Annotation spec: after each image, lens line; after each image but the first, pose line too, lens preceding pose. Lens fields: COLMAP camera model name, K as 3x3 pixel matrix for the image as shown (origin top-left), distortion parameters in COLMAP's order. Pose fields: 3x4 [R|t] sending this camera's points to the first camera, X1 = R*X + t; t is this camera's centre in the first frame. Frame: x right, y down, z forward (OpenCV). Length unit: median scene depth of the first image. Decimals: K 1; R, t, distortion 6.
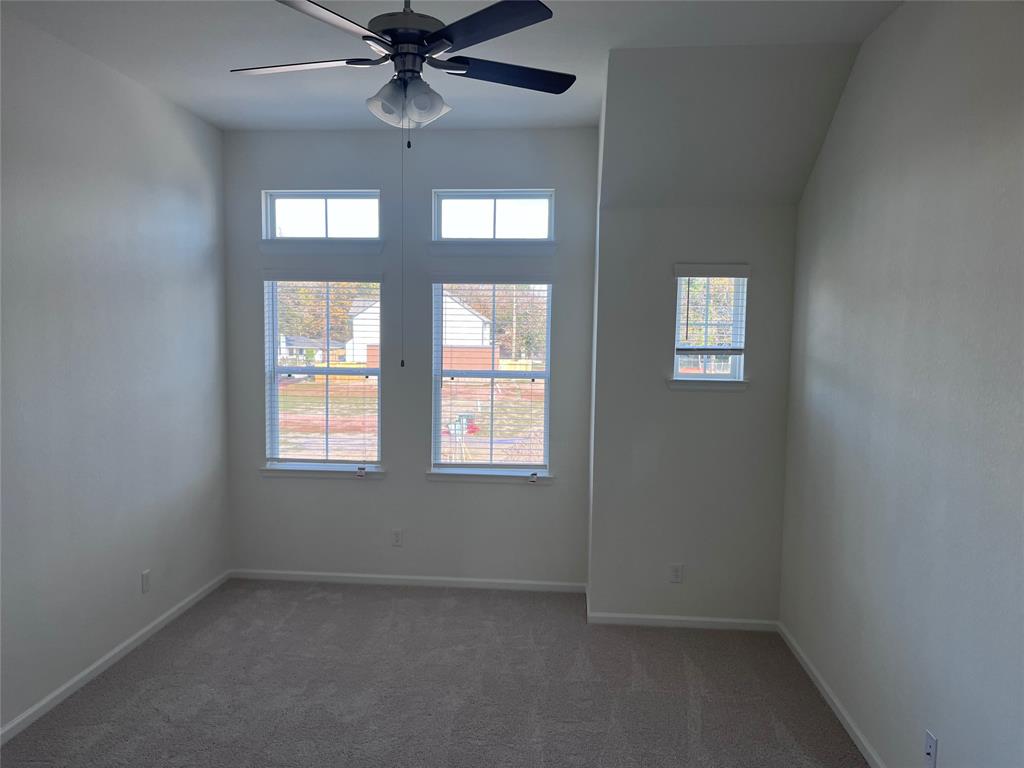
lens RADIAL K [[771.0, 0, 512.0], [0, 771.0, 384.0], [0, 0, 1]] dist [0.001432, -0.008342]
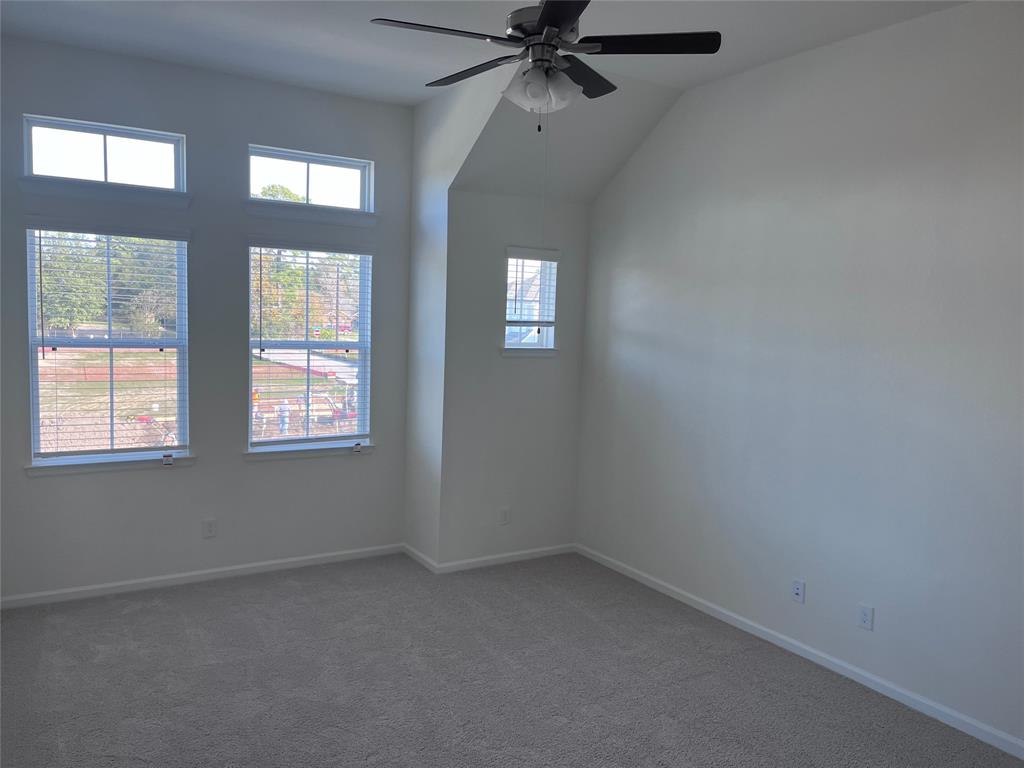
lens RADIAL K [[817.7, 0, 512.0], [0, 817.7, 384.0], [0, 0, 1]] dist [-0.006160, -0.005590]
pose [[0.785106, -0.042033, 0.617933, -0.470875], [0.015109, 0.998697, 0.048737, -0.010341], [-0.619177, -0.028927, 0.784719, 0.038206]]
